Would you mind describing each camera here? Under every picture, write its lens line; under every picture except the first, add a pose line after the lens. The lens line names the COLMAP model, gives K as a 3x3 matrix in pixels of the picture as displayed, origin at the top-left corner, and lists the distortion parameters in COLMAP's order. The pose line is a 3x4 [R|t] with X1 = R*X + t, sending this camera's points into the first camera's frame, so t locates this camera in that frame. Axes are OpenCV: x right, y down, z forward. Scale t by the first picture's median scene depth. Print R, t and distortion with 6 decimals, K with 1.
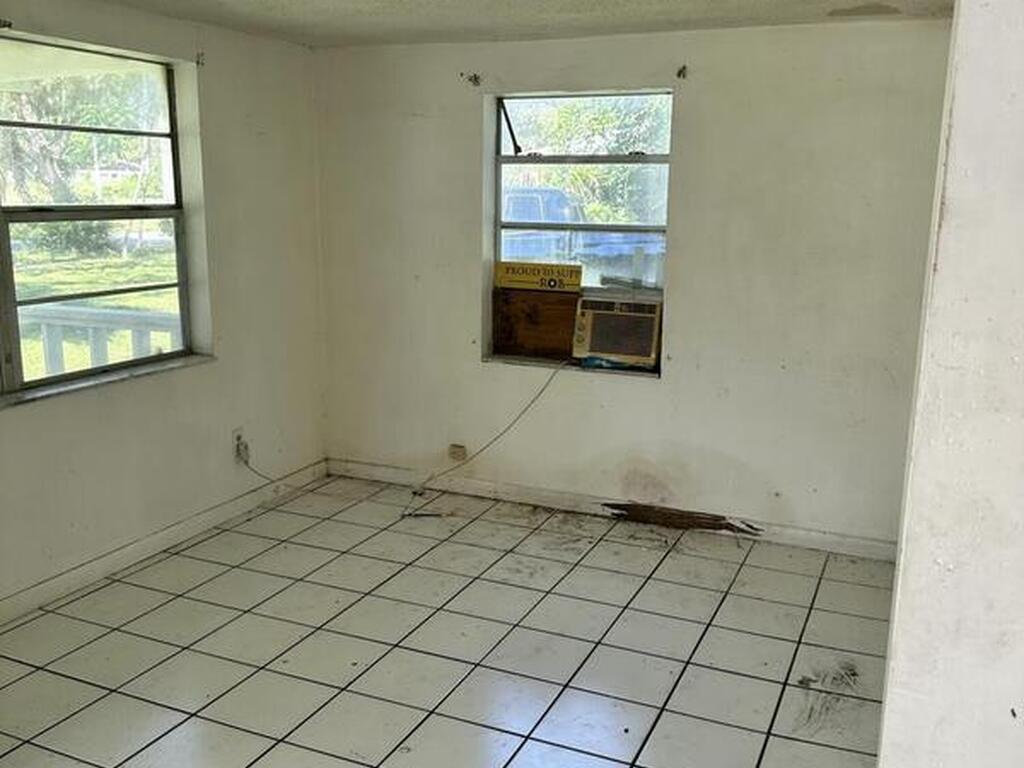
lens RADIAL K [[951.6, 0, 514.4], [0, 951.6, 398.4], [0, 0, 1]] dist [0.012761, 0.000000]
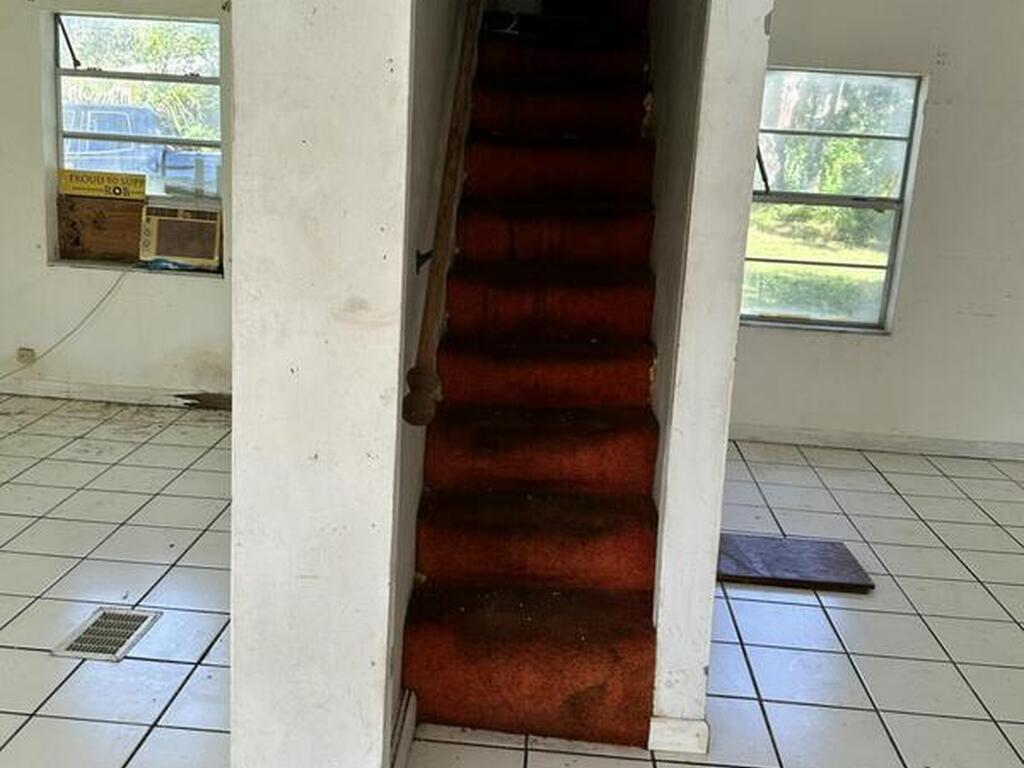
lens RADIAL K [[1018.7, 0, 519.2], [0, 1018.7, 350.2], [0, 0, 1]] dist [0.039414, 0.000000]
pose [[0.933600, -0.031467, 0.356933, 0.045998], [0.029873, 0.999504, 0.009980, 0.061826], [-0.357070, 0.001345, 0.934077, -0.247879]]
